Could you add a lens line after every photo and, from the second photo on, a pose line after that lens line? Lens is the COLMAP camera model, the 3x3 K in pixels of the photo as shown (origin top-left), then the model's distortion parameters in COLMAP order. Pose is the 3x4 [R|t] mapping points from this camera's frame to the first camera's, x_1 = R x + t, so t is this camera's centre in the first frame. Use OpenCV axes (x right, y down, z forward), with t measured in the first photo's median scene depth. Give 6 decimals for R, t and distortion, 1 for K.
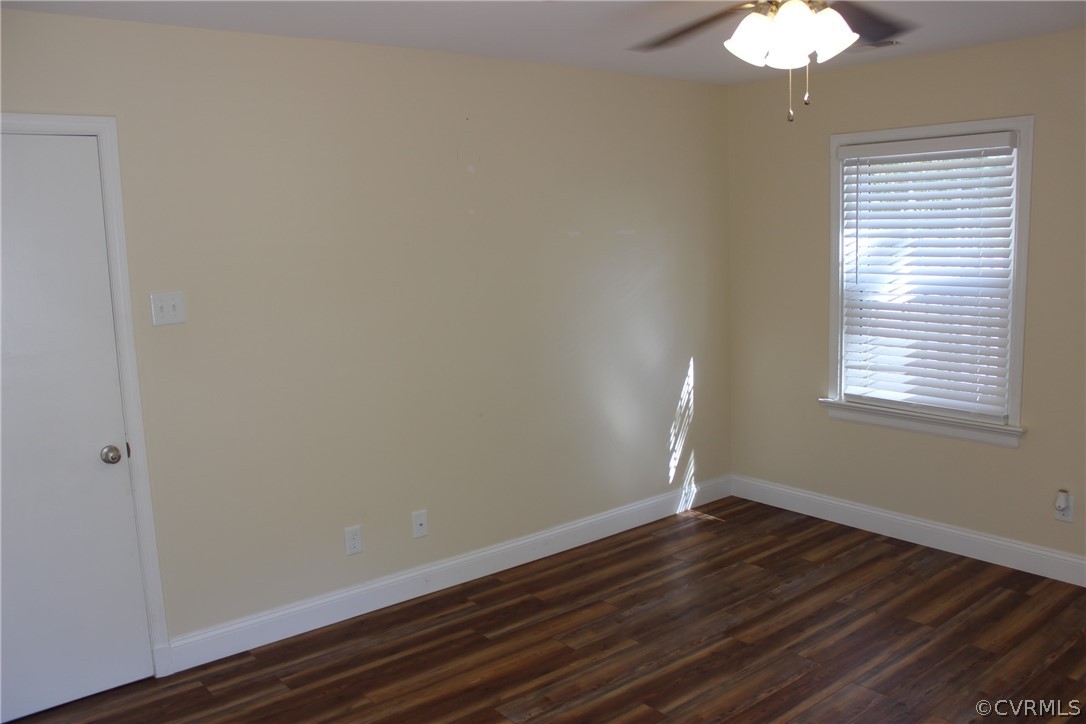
lens RADIAL K [[902.1, 0, 550.7], [0, 902.1, 356.8], [0, 0, 1]] dist [-0.154368, 0.126277]
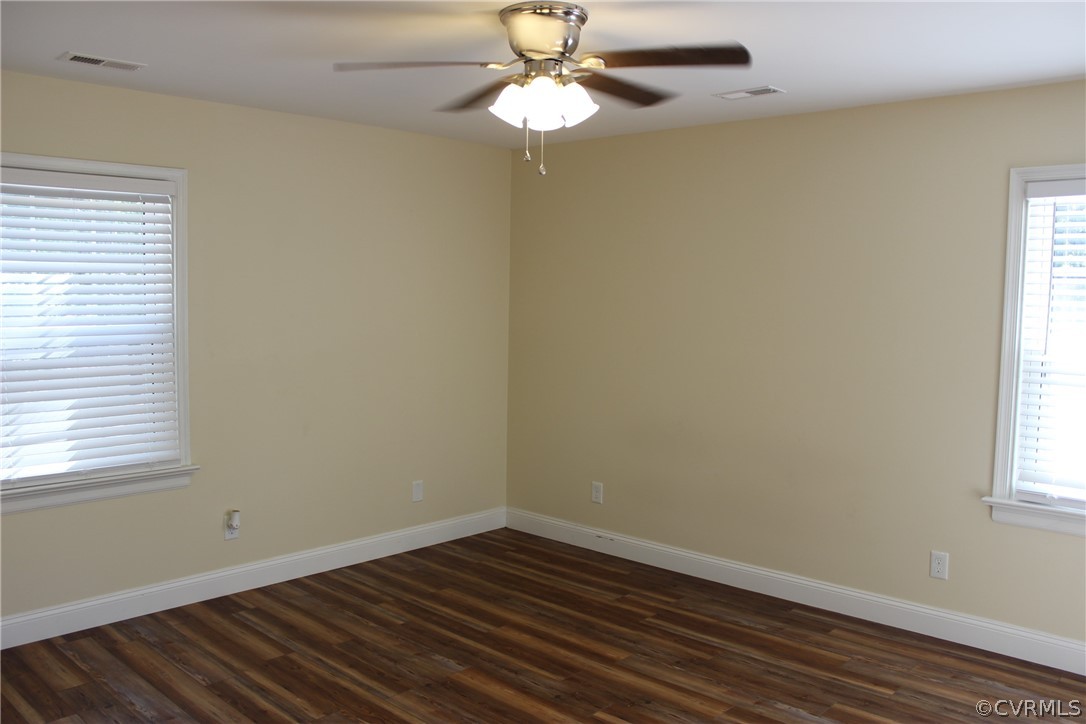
lens RADIAL K [[902.1, 0, 551.0], [0, 902.1, 368.8], [0, 0, 1]] dist [-0.154368, 0.126277]
pose [[-0.115965, -0.068716, 0.990873, -0.543160], [0.133705, 0.987444, 0.084126, -0.063588], [-0.984213, 0.142241, -0.105321, 0.668358]]
